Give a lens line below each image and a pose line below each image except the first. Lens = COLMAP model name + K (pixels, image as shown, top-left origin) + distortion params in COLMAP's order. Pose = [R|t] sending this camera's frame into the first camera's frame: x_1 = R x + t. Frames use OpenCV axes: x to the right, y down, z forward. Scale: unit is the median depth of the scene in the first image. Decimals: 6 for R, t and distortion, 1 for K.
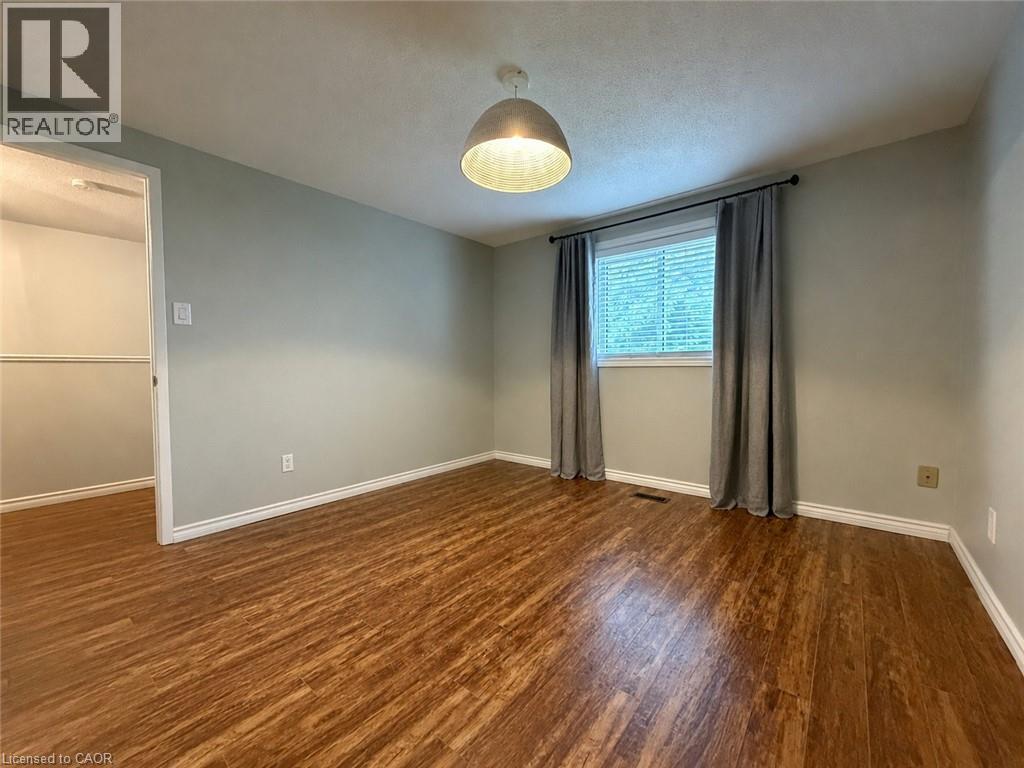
lens RADIAL K [[408.5, 0, 512.9], [0, 408.5, 381.8], [0, 0, 1]] dist [-0.003203, -0.000017]
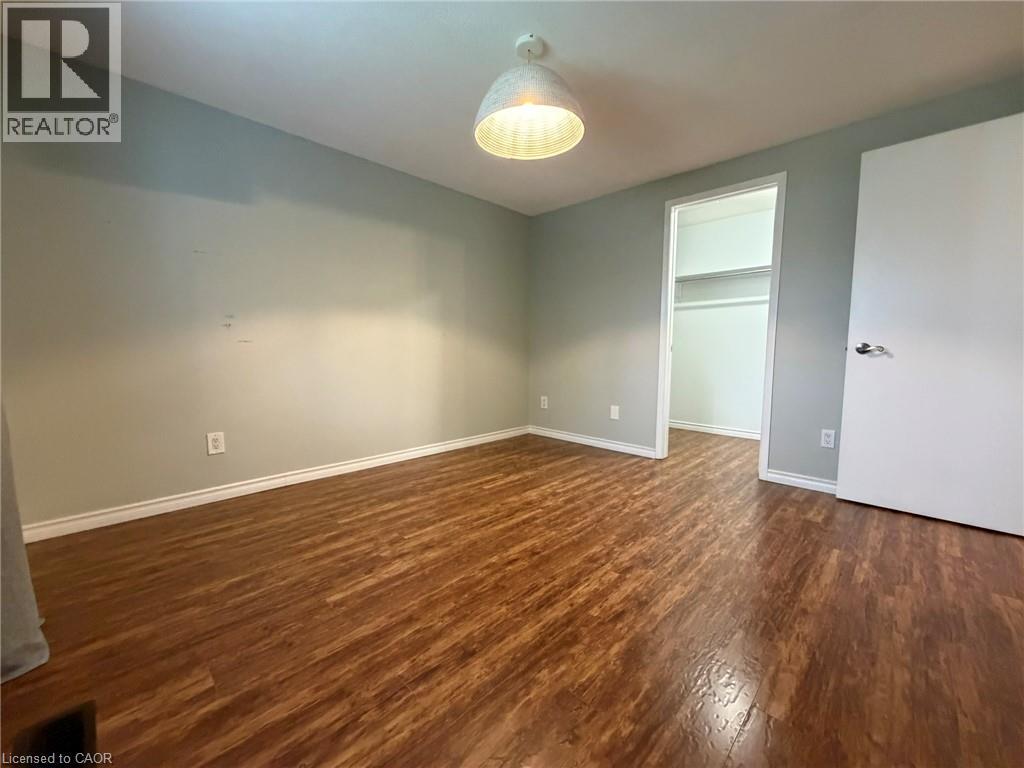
lens RADIAL K [[408.5, 0, 510.4], [0, 408.5, 384.1], [0, 0, 1]] dist [-0.003203, -0.000017]
pose [[-0.996102, -0.004695, 0.088088, -0.035731], [0.005951, 0.992732, 0.120202, -0.031509], [-0.088012, 0.120257, -0.988834, 1.903237]]
